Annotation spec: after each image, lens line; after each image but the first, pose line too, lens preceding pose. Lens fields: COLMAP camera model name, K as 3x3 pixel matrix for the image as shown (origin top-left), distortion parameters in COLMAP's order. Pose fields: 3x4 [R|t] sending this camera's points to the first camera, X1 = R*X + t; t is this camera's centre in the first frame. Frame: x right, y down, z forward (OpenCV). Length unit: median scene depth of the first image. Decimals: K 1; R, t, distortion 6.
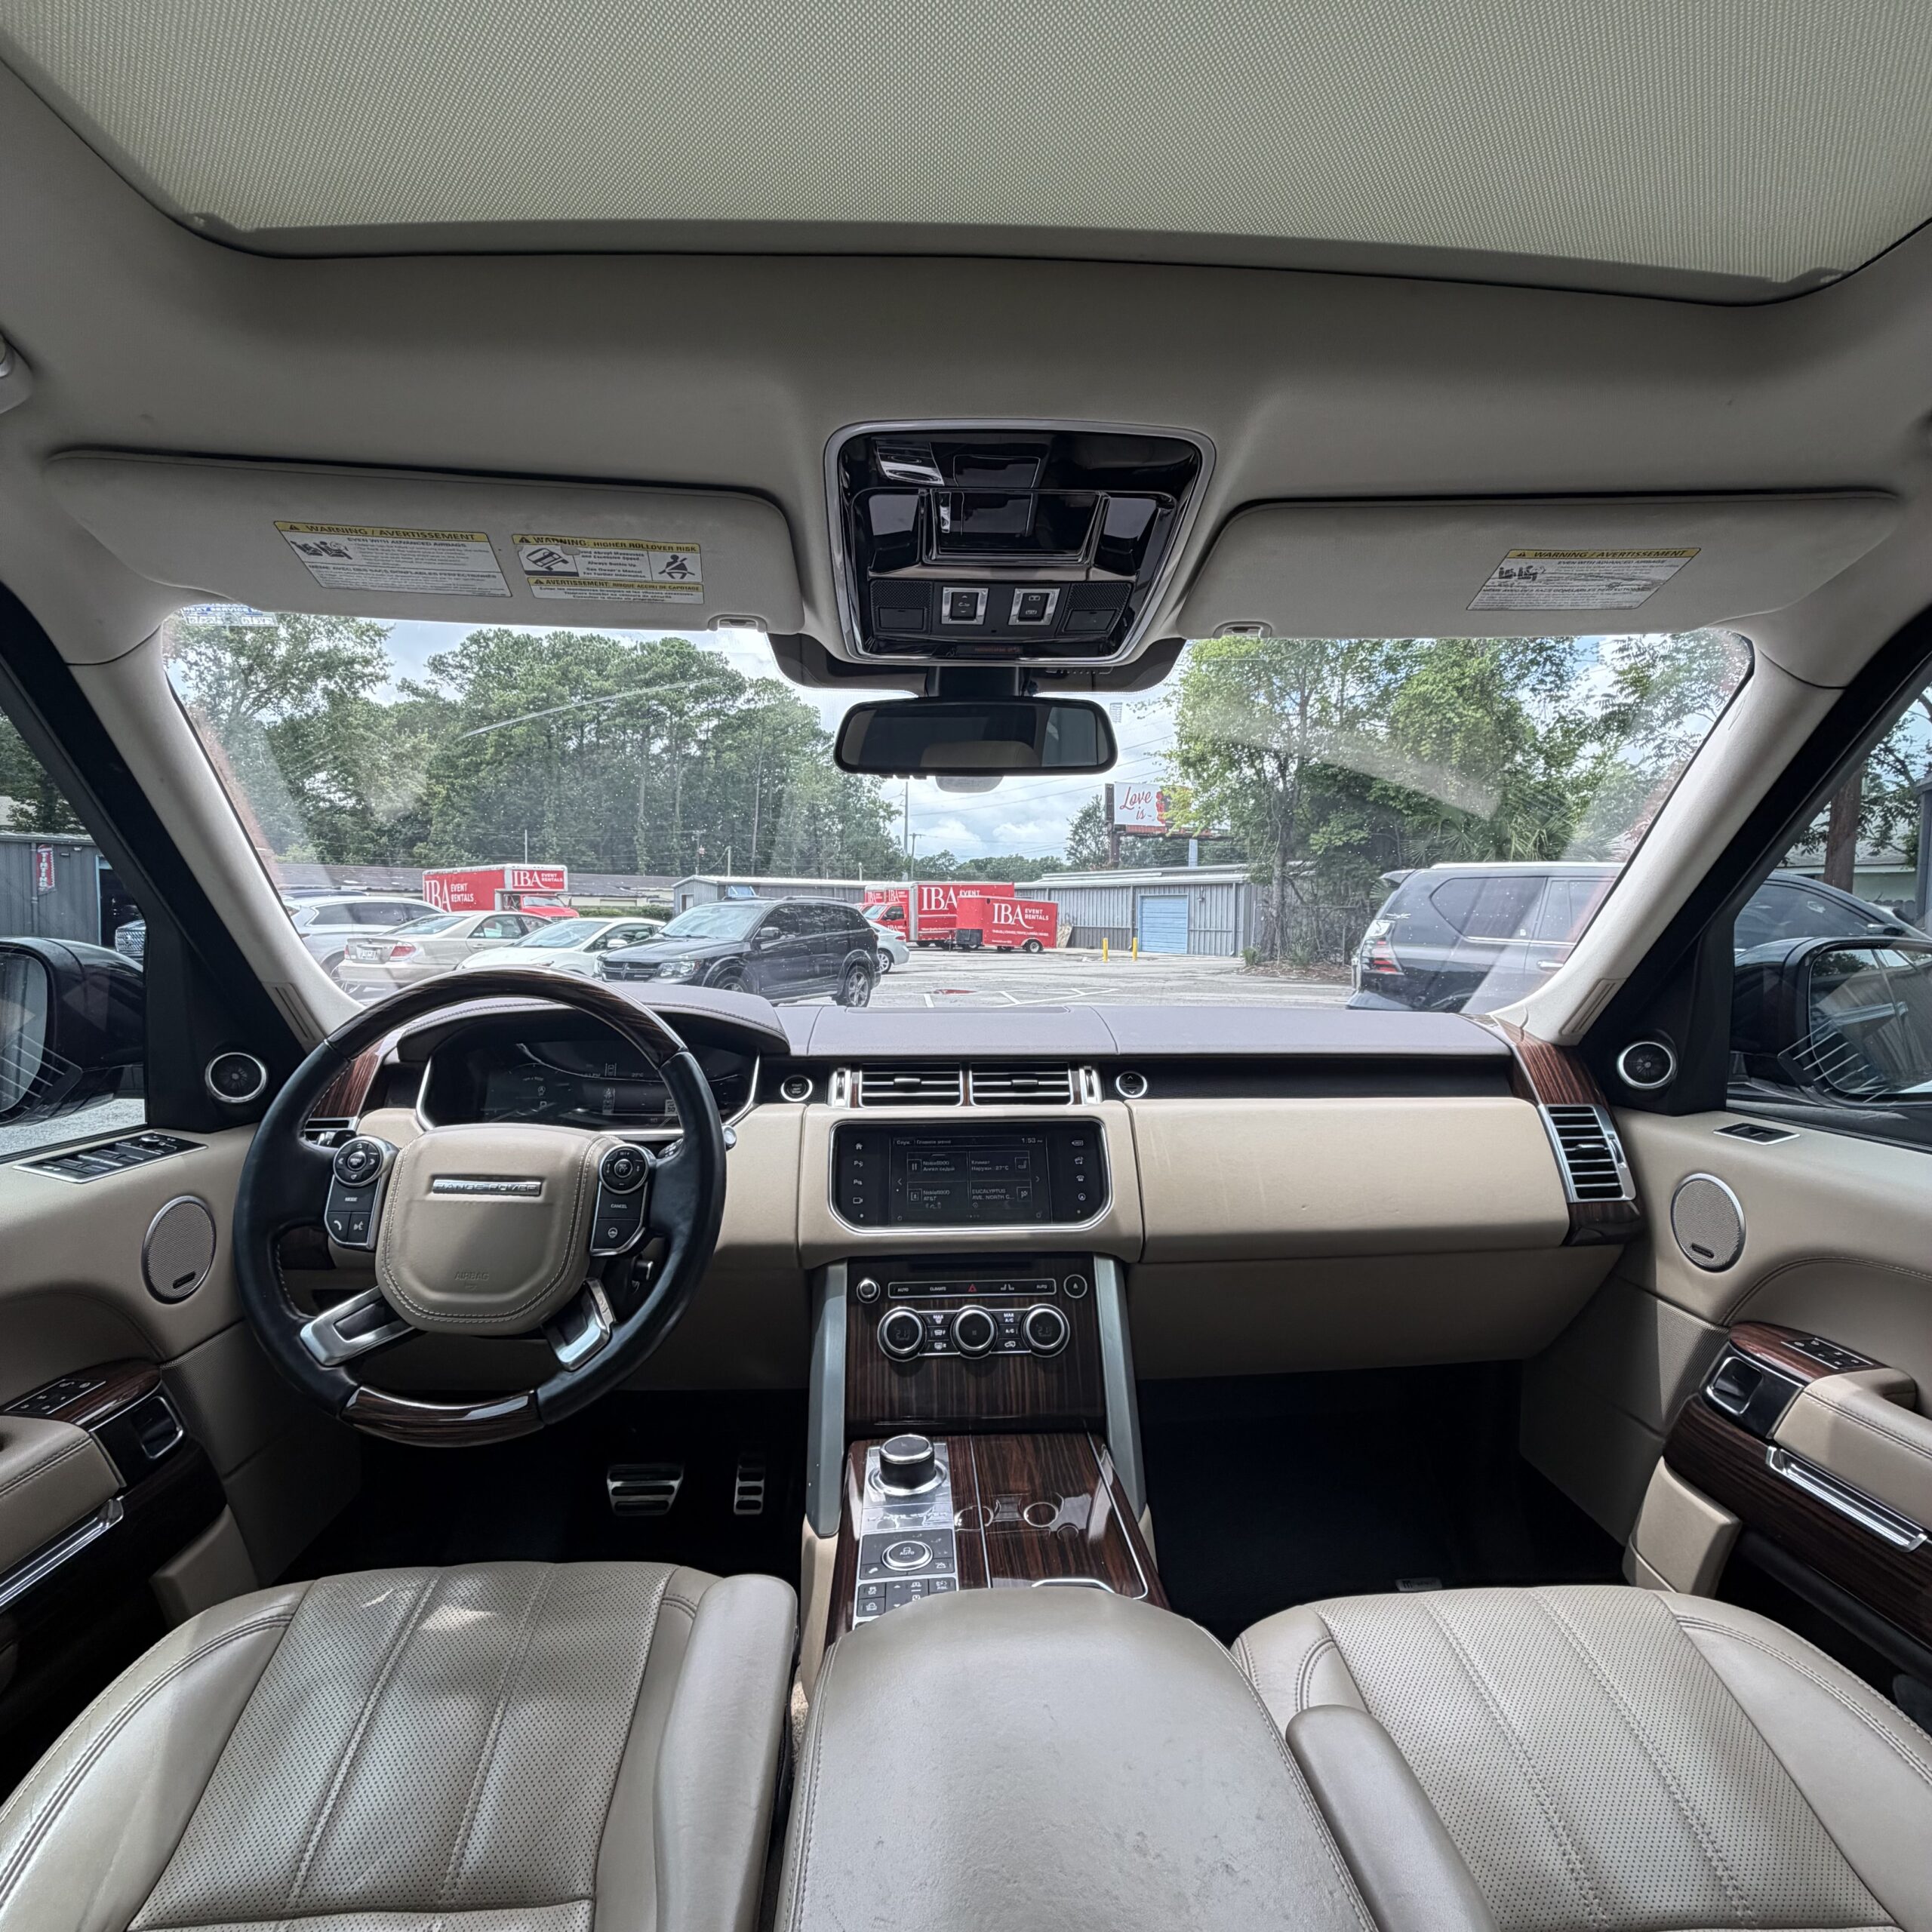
lens RADIAL K [[977.6, 0, 963.9], [0, 977.6, 973.2], [0, 0, 1]] dist [-0.027984, -0.000241]
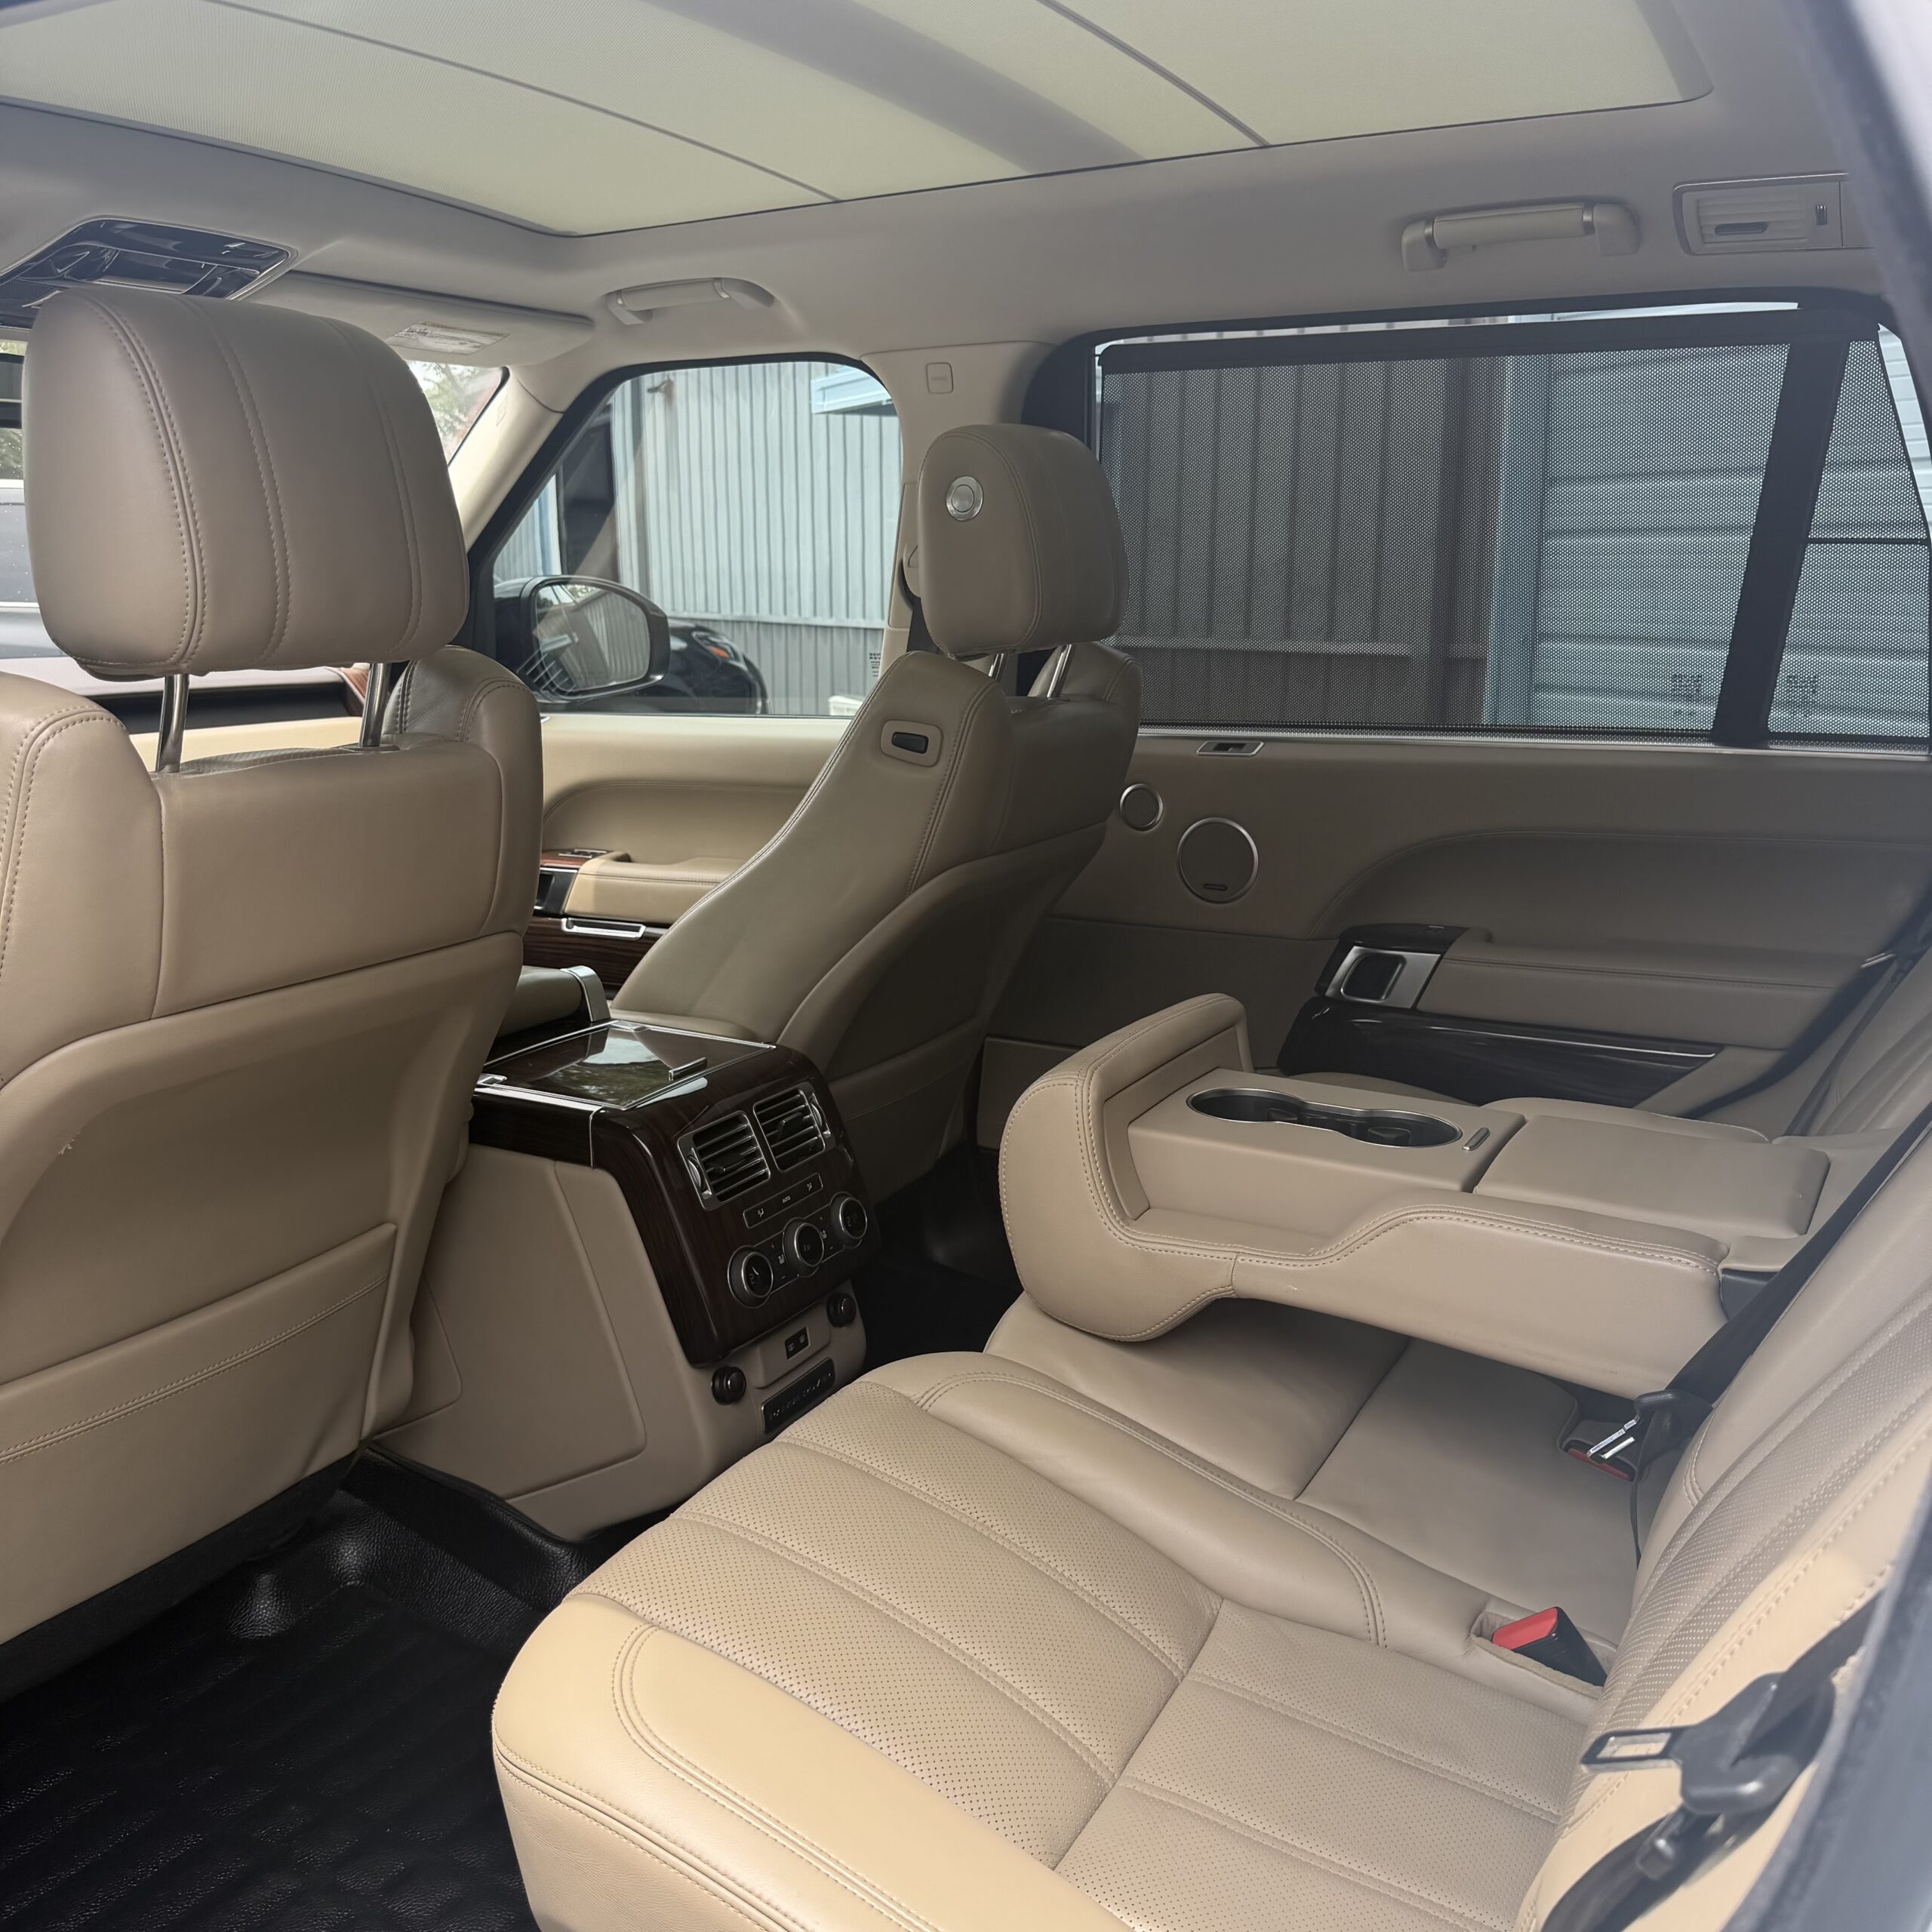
lens RADIAL K [[1738.9, 0, 879.1], [0, 1738.9, 968.0], [0, 0, 1]] dist [0.115166, -0.282585]
pose [[0.537350, -0.185912, 0.822613, -1.009703], [0.044216, 0.980269, 0.192659, 0.046561], [-0.842200, -0.067153, 0.534968, -0.786128]]
